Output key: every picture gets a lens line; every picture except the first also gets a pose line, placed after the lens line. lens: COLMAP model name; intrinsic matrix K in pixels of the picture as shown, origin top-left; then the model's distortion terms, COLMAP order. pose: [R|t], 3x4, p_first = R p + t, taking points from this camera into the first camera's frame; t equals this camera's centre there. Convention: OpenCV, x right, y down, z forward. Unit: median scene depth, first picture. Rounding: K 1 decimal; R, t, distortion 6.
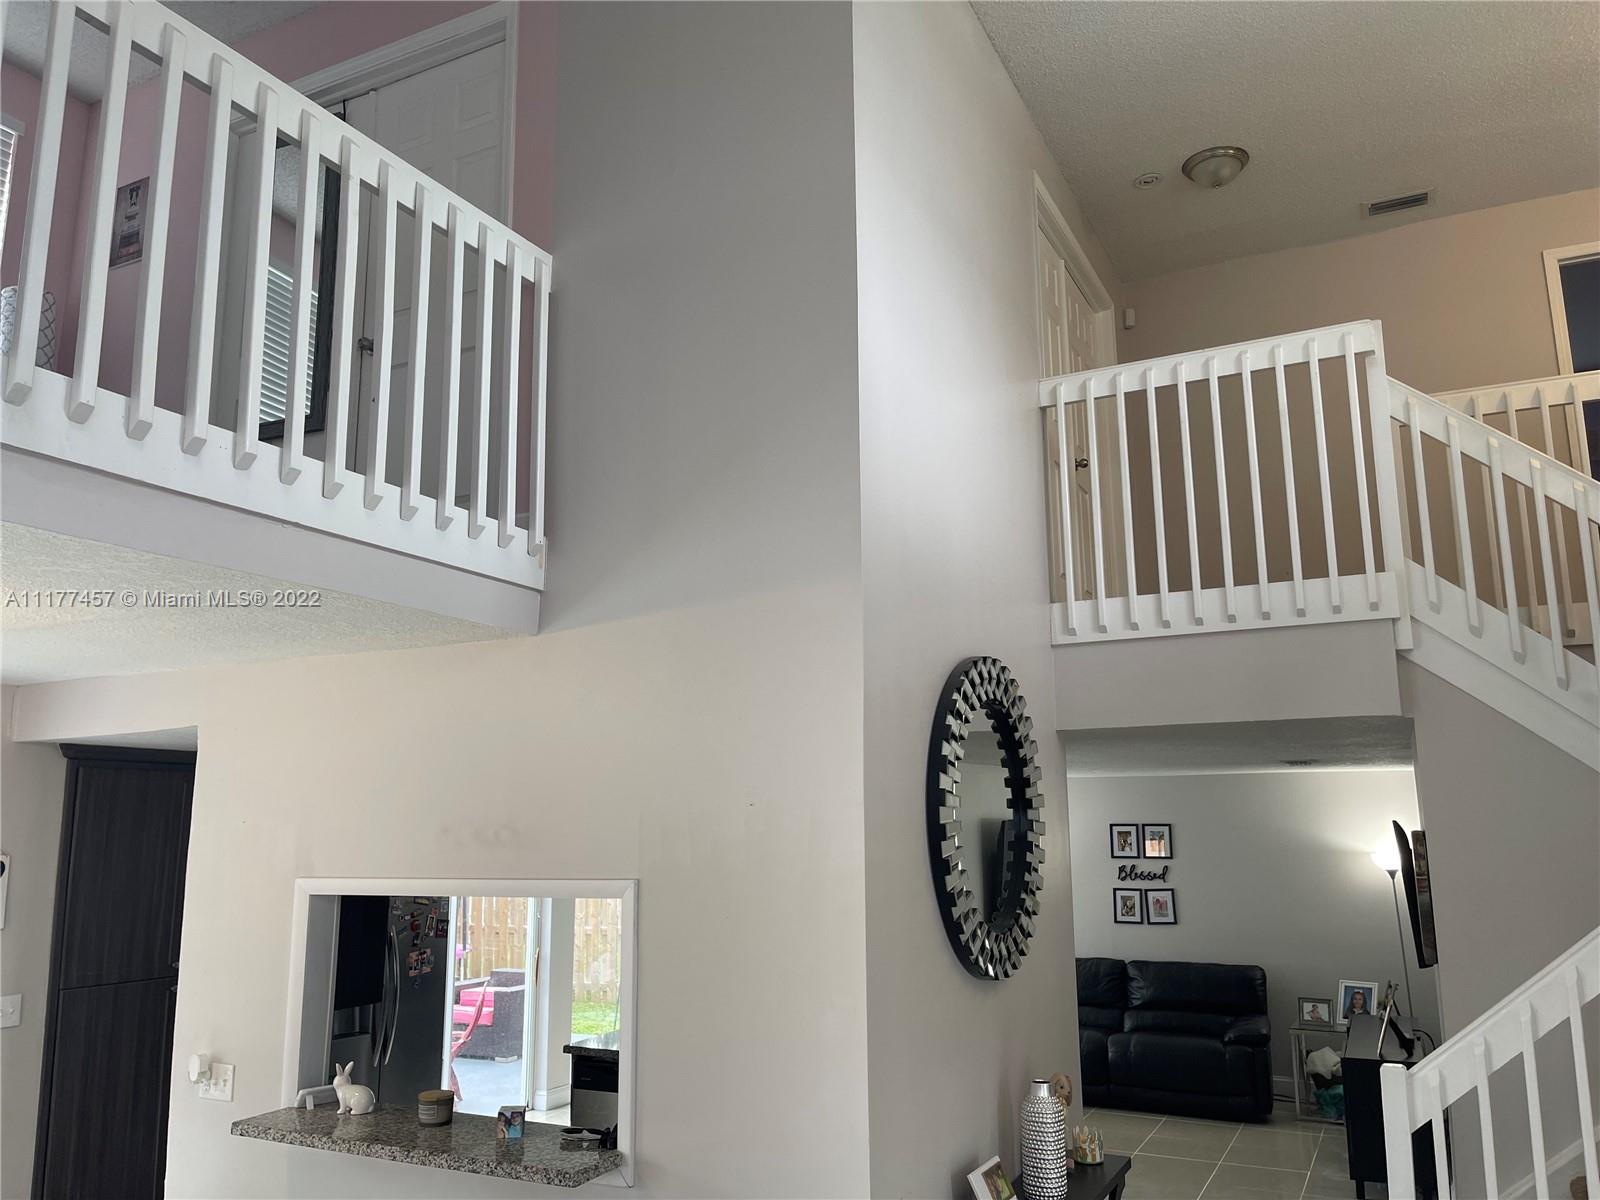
lens RADIAL K [[1205.6, 0, 801.6], [0, 1205.6, 604.7], [0, 0, 1]] dist [0.025269, 0.000145]
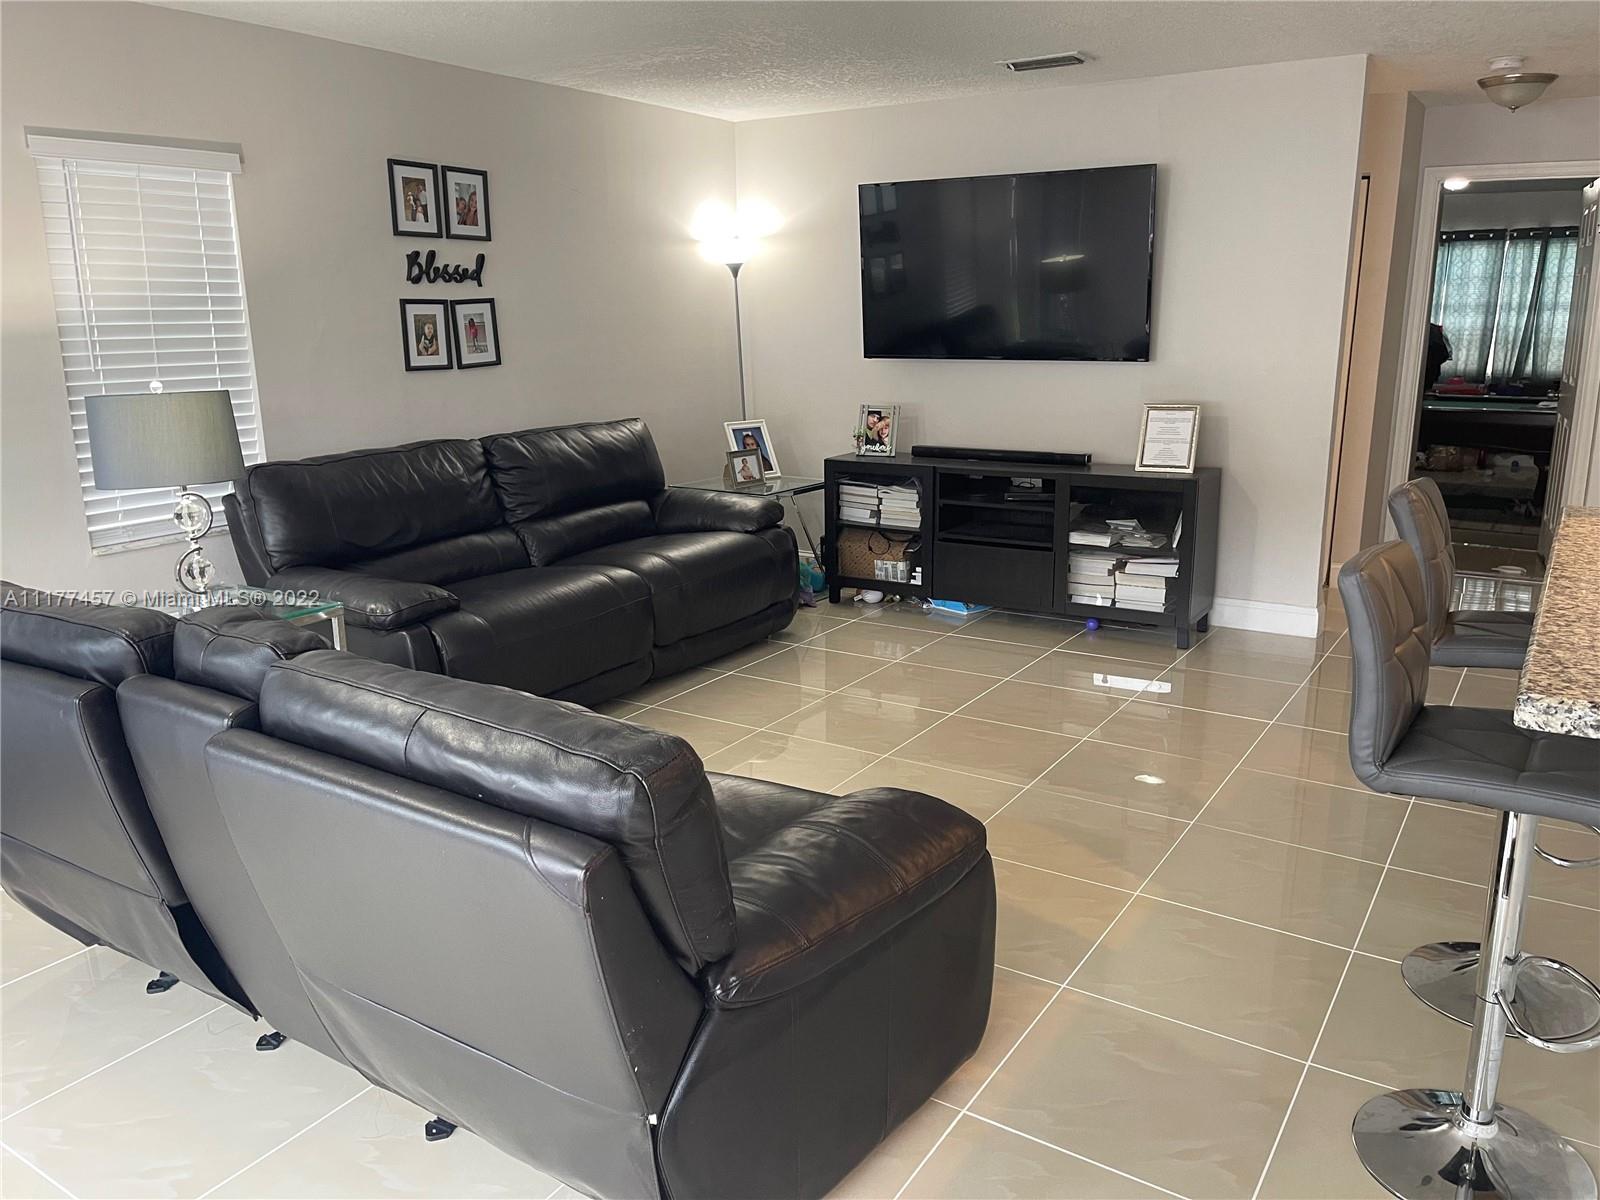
lens RADIAL K [[1210.8, 0, 798.2], [0, 1210.8, 574.9], [0, 0, 1]] dist [0.037614, -0.004056]
pose [[0.111665, -0.211362, 0.971008, -0.216160], [-0.171173, 0.958424, 0.228307, 0.205881], [-0.978893, -0.191704, 0.070843, 0.807299]]
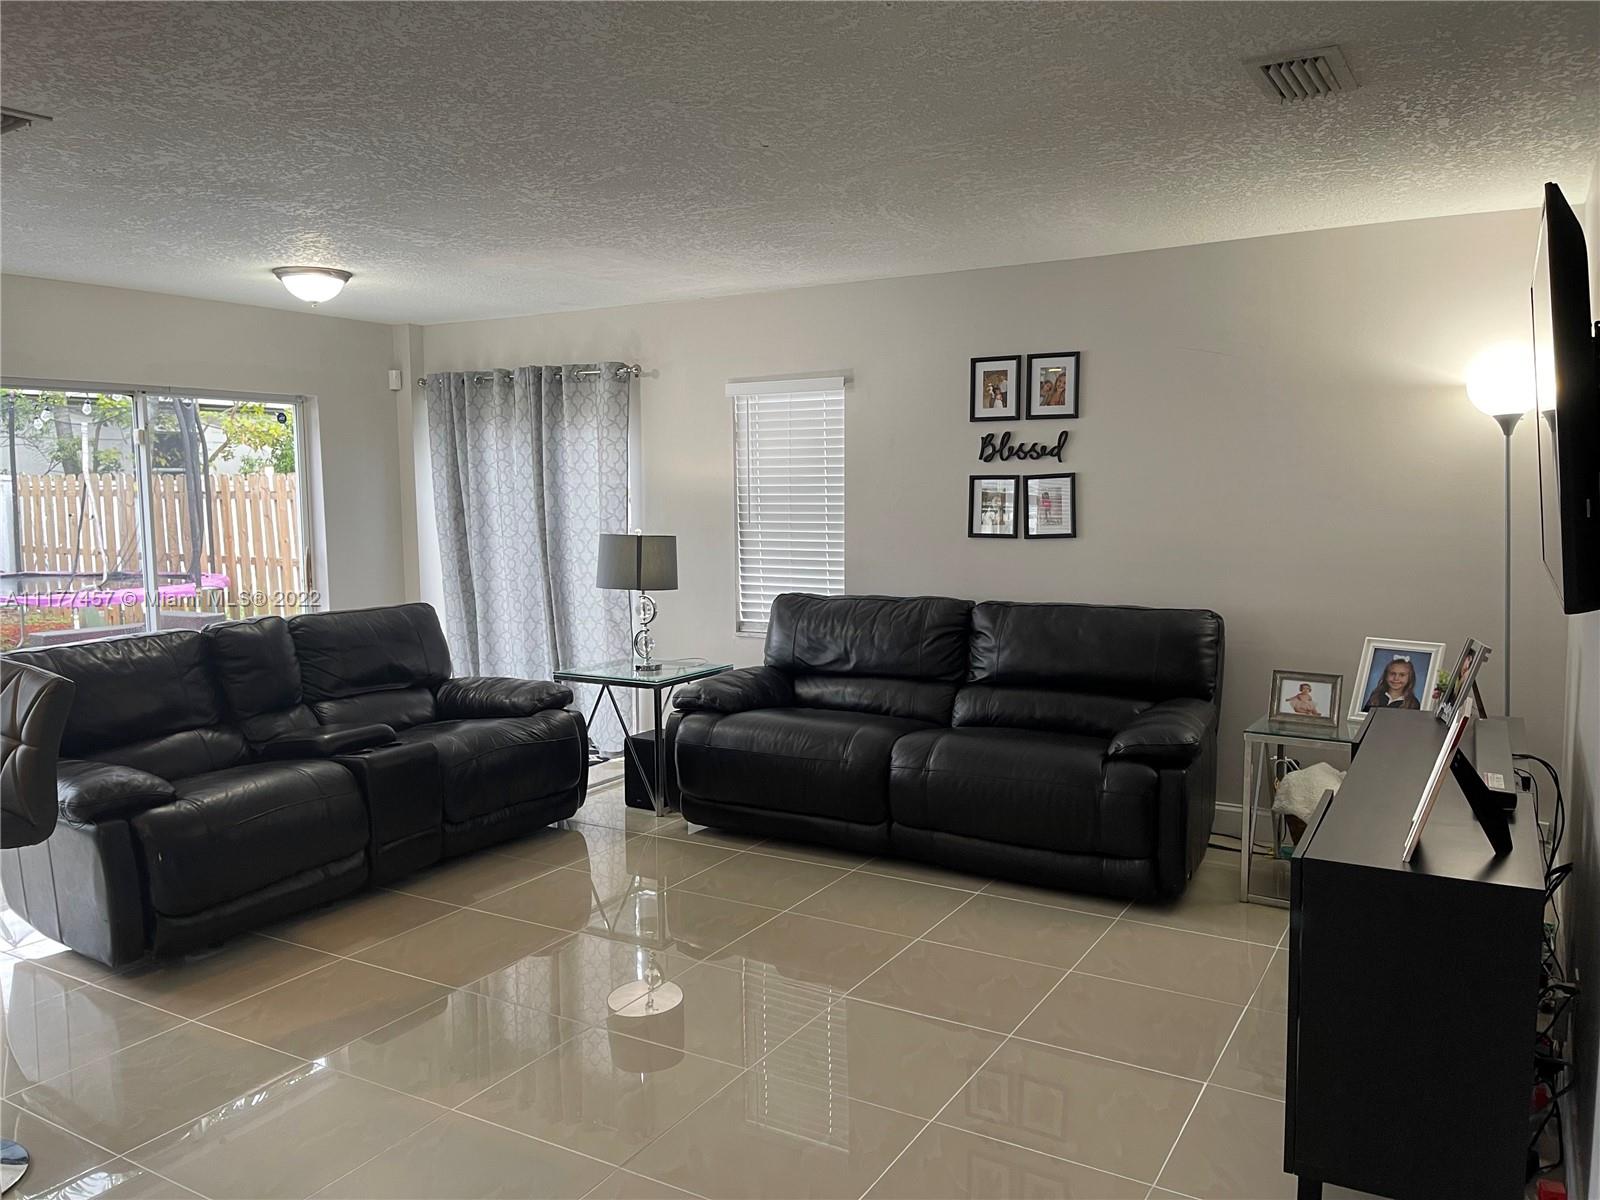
lens RADIAL K [[1209.8, 0, 799.6], [0, 1209.8, 610.4], [0, 0, 1]] dist [0.051805, -0.001105]
pose [[0.997593, 0.002583, -0.069291, 0.222699], [0.017286, 0.958489, 0.284605, 0.137648], [0.067150, -0.285118, 0.956137, 0.460082]]
